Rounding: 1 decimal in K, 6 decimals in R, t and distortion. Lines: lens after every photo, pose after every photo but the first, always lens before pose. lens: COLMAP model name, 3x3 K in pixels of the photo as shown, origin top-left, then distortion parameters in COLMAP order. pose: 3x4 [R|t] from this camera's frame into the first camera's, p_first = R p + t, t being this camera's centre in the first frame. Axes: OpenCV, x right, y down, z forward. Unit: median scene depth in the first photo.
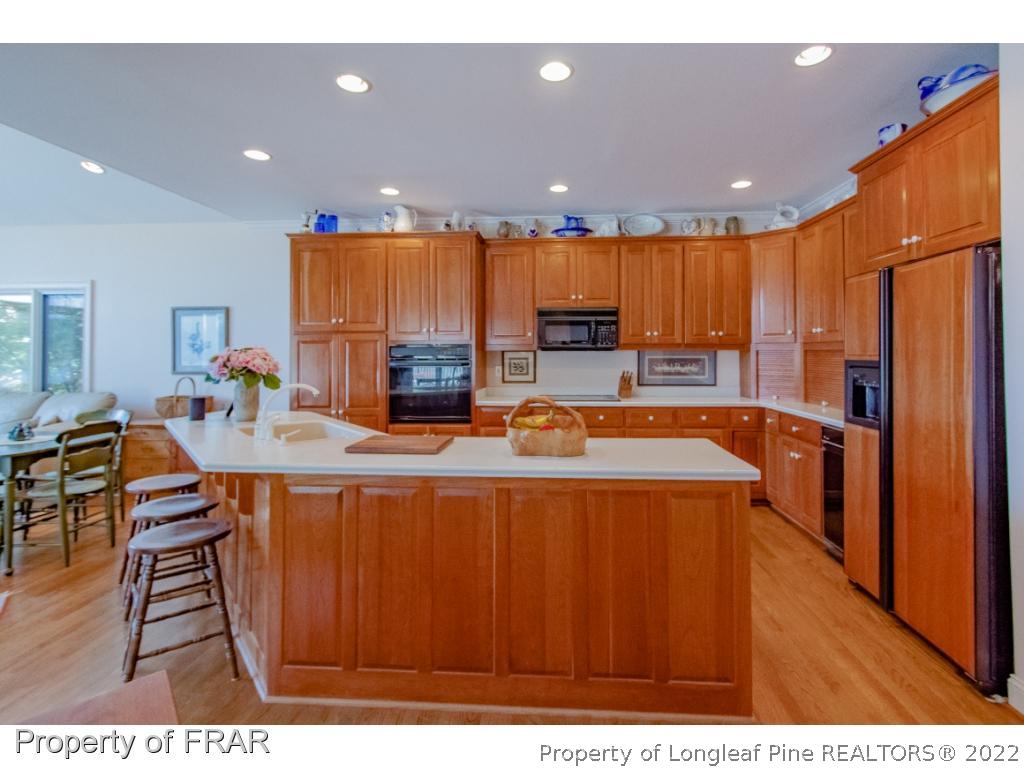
lens RADIAL K [[498.5, 0, 518.8], [0, 498.5, 344.5], [0, 0, 1]] dist [0.004528, -0.000713]
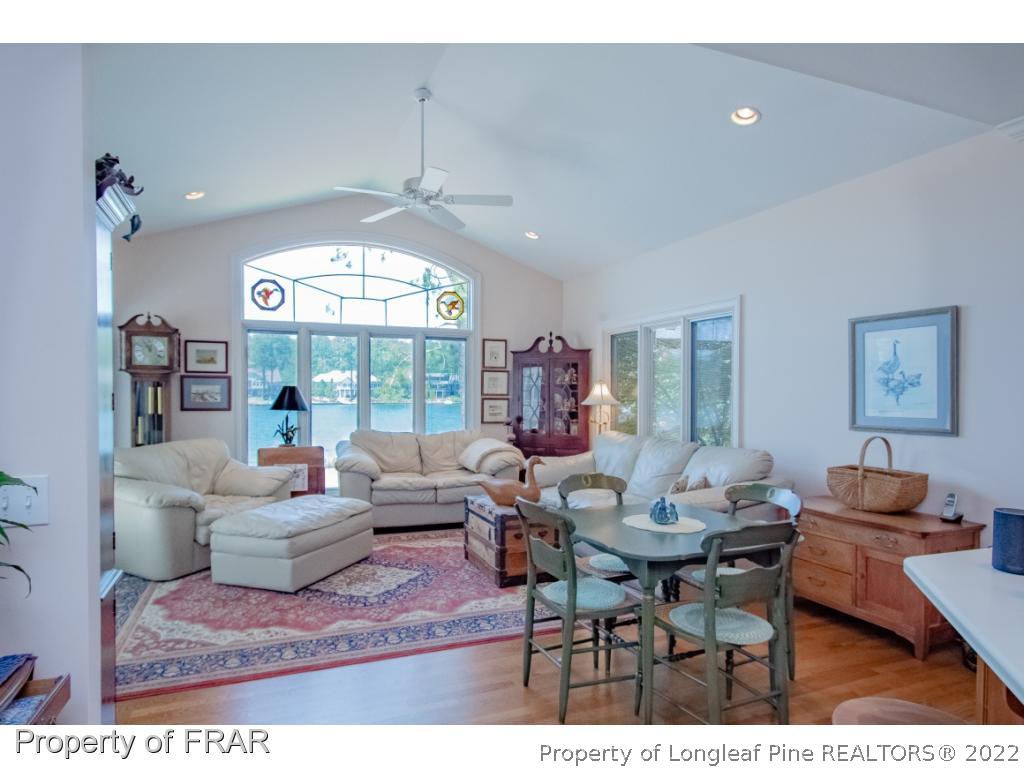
lens RADIAL K [[595.1, 0, 511.9], [0, 595.1, 391.2], [0, 0, 1]] dist [0.003450, 0.001751]
pose [[0.489546, 0.001672, -0.871976, -0.265164], [0.007041, 0.999958, 0.005871, 0.005803], [0.871949, -0.009014, 0.489514, 0.288096]]
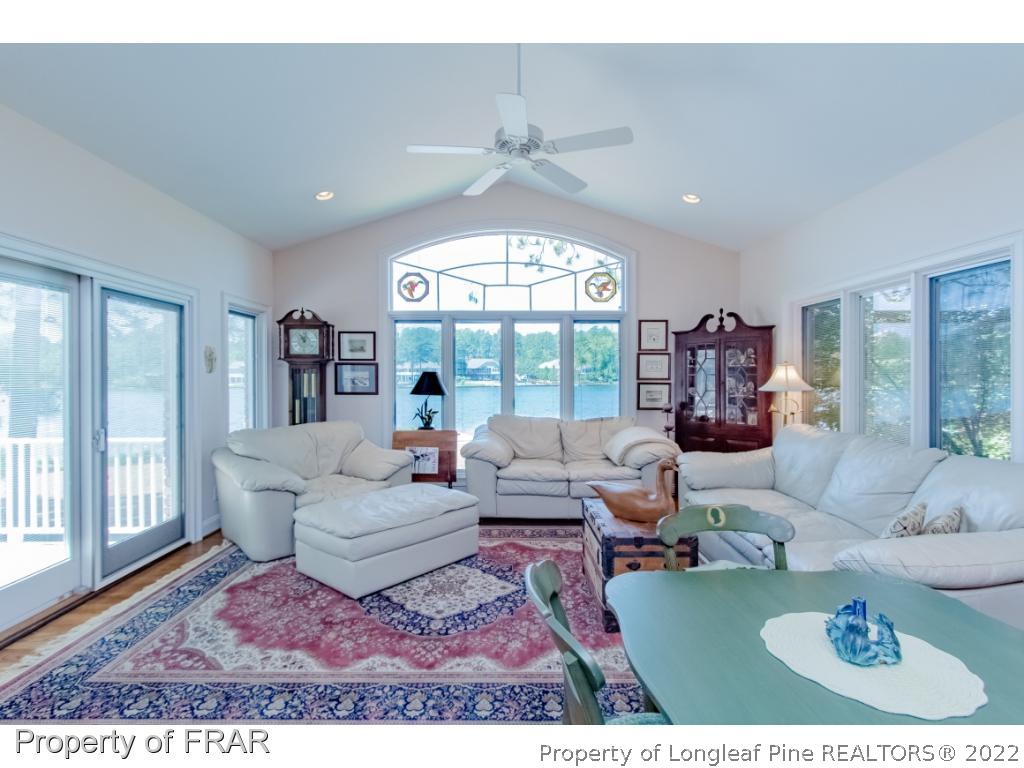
lens RADIAL K [[437.8, 0, 515.9], [0, 437.8, 375.6], [0, 0, 1]] dist [0.005633, -0.001334]
pose [[0.052225, 0.002160, -0.998633, -0.503075], [0.013738, 0.999901, 0.002881, 0.007135], [0.998541, -0.013870, 0.052190, 0.530341]]
